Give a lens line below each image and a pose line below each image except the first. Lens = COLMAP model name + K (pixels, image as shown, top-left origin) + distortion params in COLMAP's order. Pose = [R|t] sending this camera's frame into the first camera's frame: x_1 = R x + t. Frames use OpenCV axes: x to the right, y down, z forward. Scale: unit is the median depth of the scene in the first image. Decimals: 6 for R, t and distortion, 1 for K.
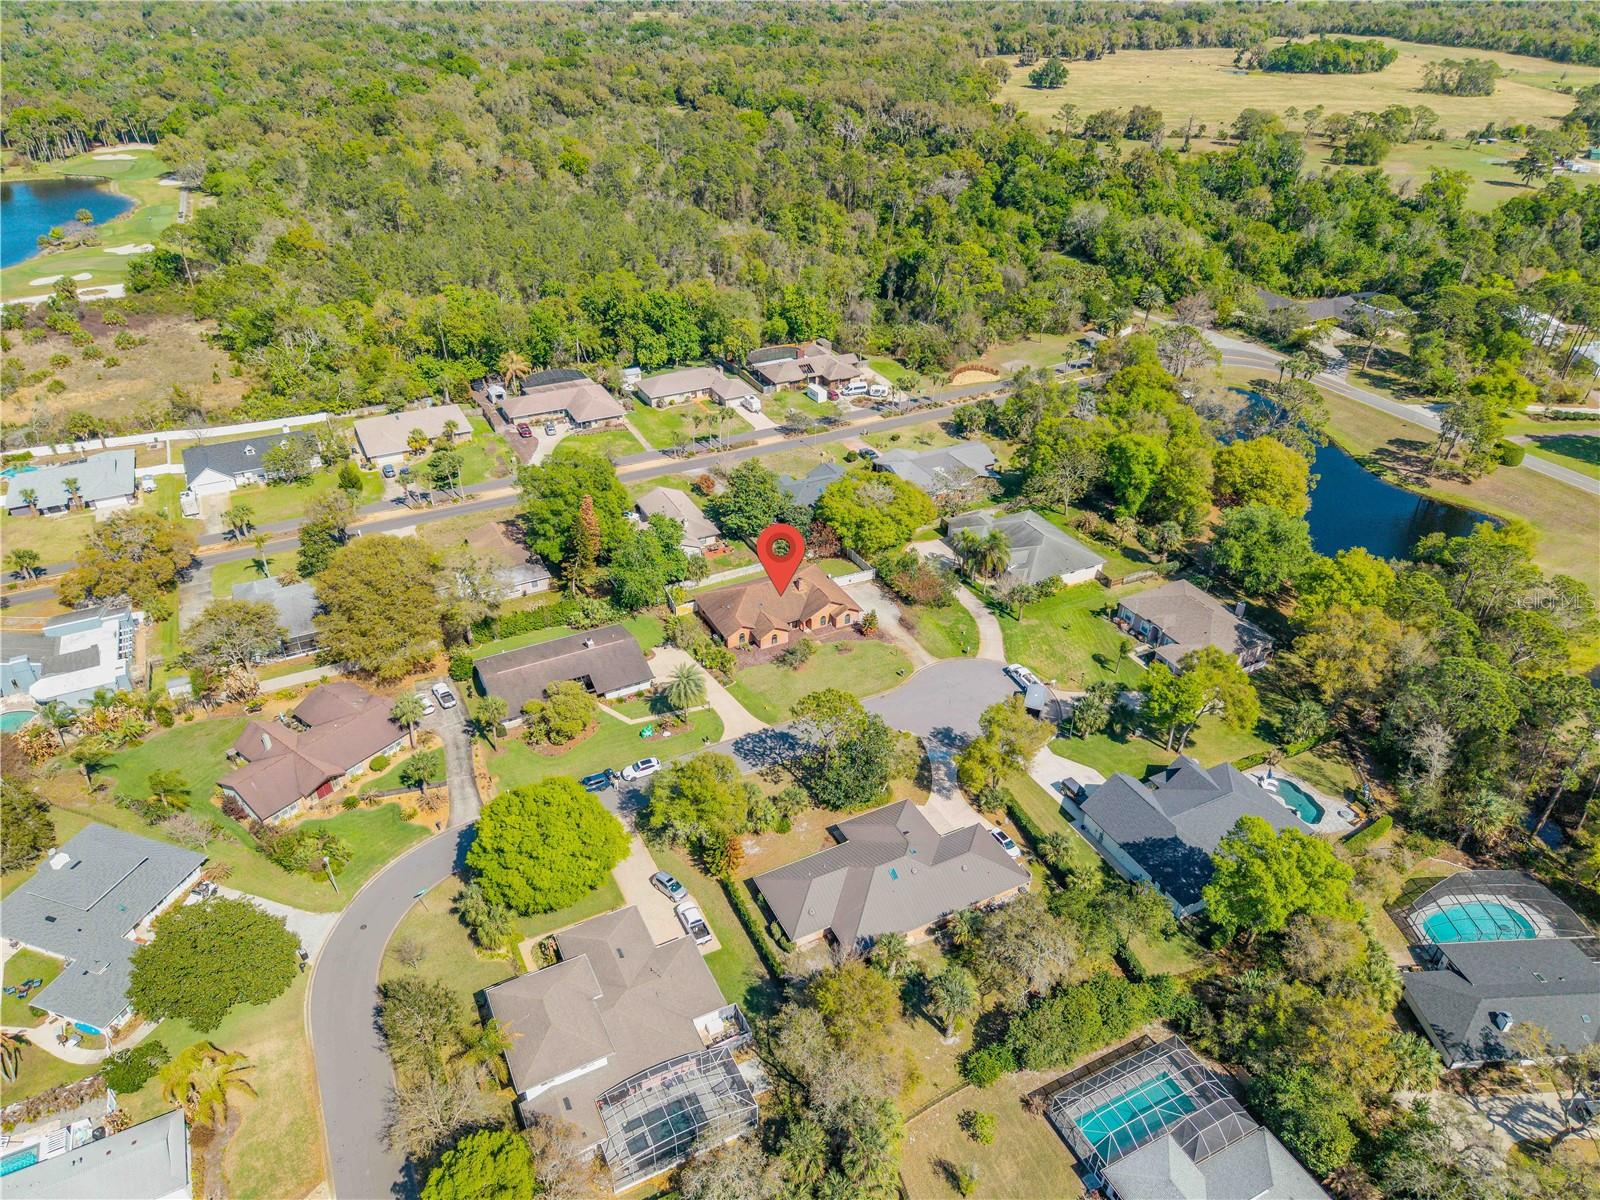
lens RADIAL K [[1080.9, 0, 800.0], [0, 1080.9, 600.0], [0, 0, 1]] dist [0.003090, -0.000100]
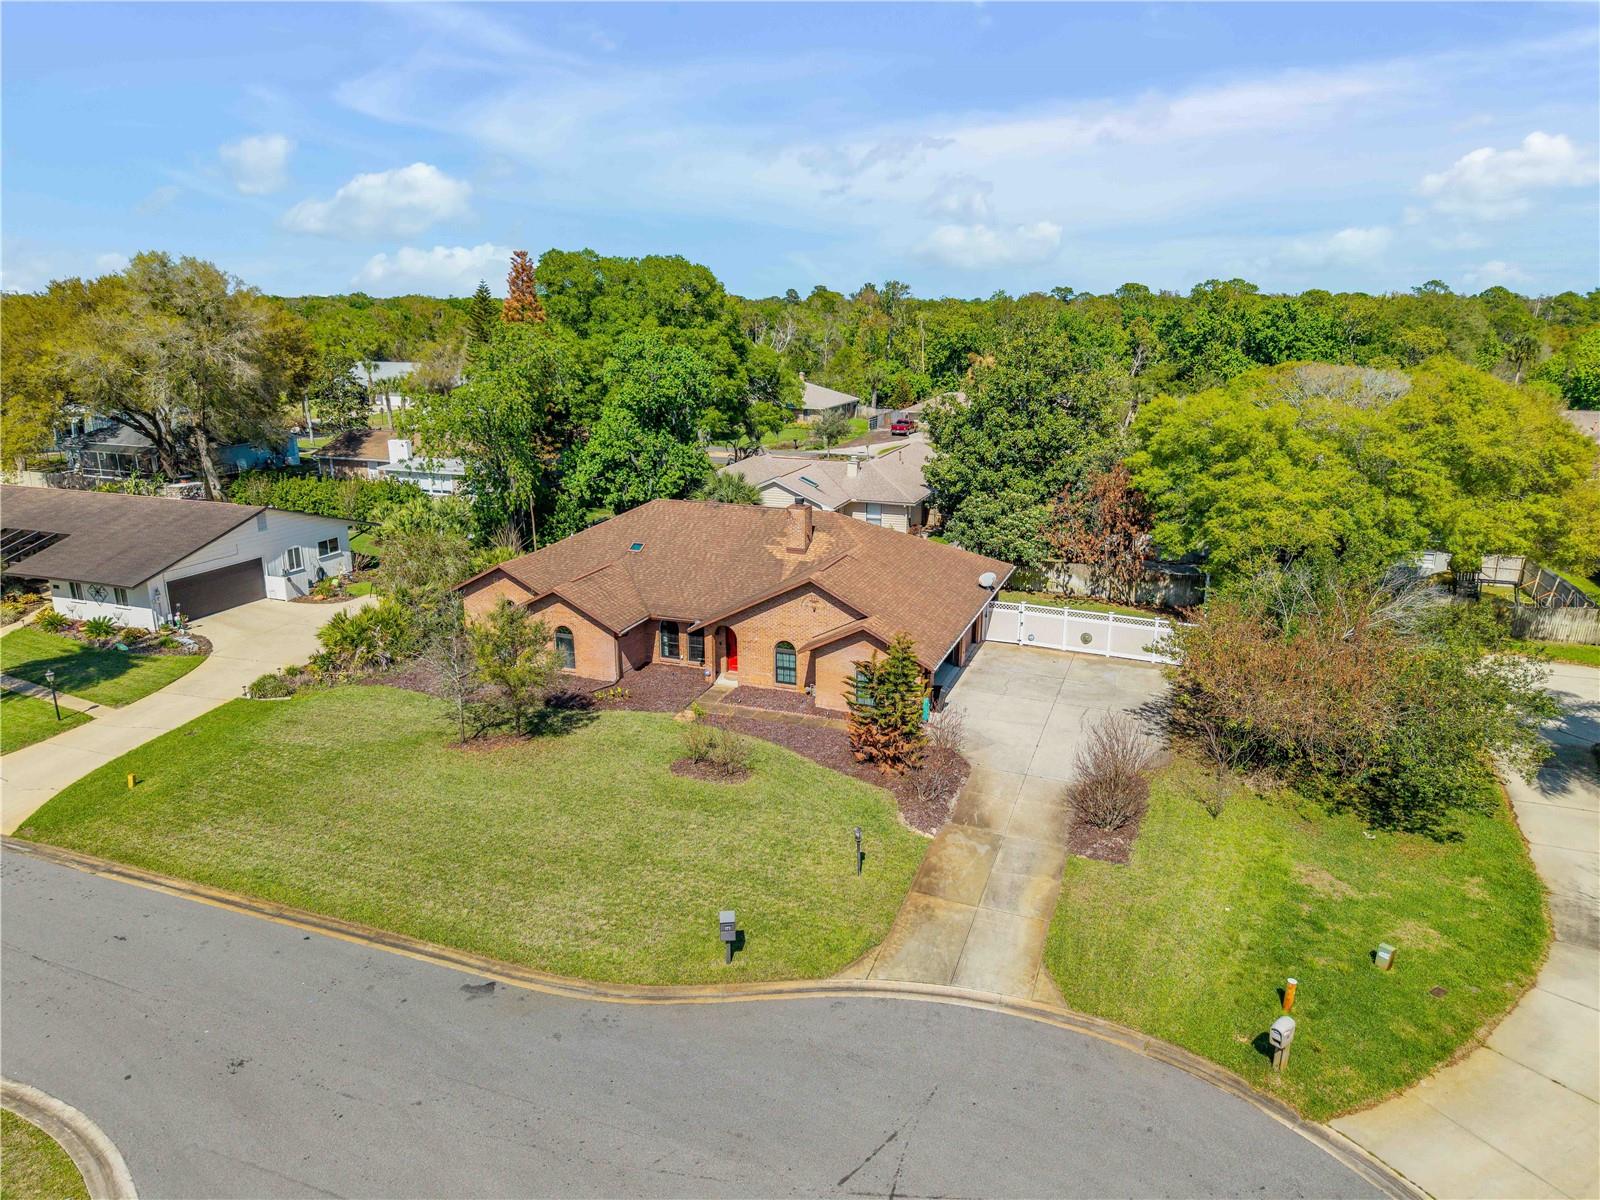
lens RADIAL K [[1063.9, 0, 800.0], [0, 1063.9, 600.0], [0, 0, 1]] dist [0.003064, 0.000047]
pose [[0.669665, 0.184830, -0.719296, 0.154418], [-0.390136, 0.911683, -0.128951, 0.028300], [0.631936, 0.366977, 0.682631, 0.661674]]
